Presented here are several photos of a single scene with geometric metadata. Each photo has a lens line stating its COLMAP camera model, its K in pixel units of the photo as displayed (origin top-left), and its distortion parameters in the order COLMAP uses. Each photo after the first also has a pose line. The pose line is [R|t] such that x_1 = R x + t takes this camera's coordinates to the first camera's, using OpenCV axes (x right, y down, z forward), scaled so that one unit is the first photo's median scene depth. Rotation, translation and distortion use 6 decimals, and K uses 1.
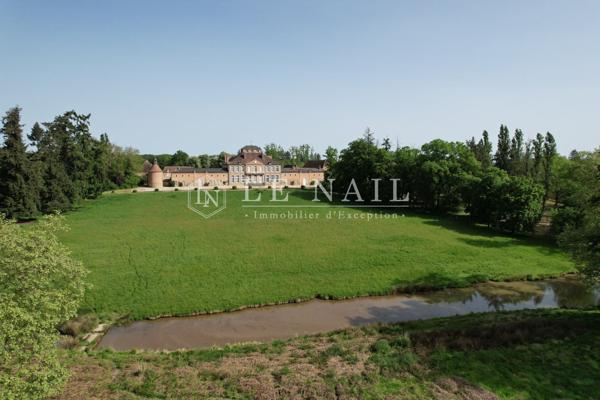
lens RADIAL K [[387.5, 0, 301.3], [0, 387.5, 201.1], [0, 0, 1]] dist [-0.088683, 0.086742]
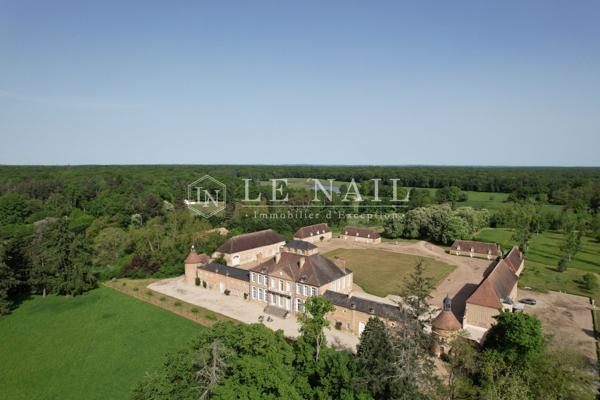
lens RADIAL K [[387.5, 0, 301.3], [0, 387.5, 201.1], [0, 0, 1]] dist [-0.088683, 0.086742]
pose [[0.517457, 0.076463, -0.852286, 0.391404], [-0.080913, 0.995909, 0.040222, -0.238703], [0.851875, 0.048148, 0.521527, 0.718580]]
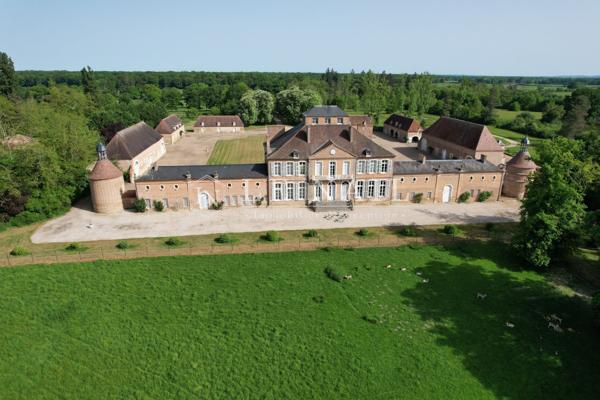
lens RADIAL K [[387.5, 0, 301.3], [0, 387.5, 201.1], [0, 0, 1]] dist [-0.088683, 0.086742]
pose [[0.971162, 0.075016, -0.226313, -0.053829], [-0.022914, 0.974185, 0.224586, -0.143340], [0.237318, -0.212924, 0.947810, 0.590387]]
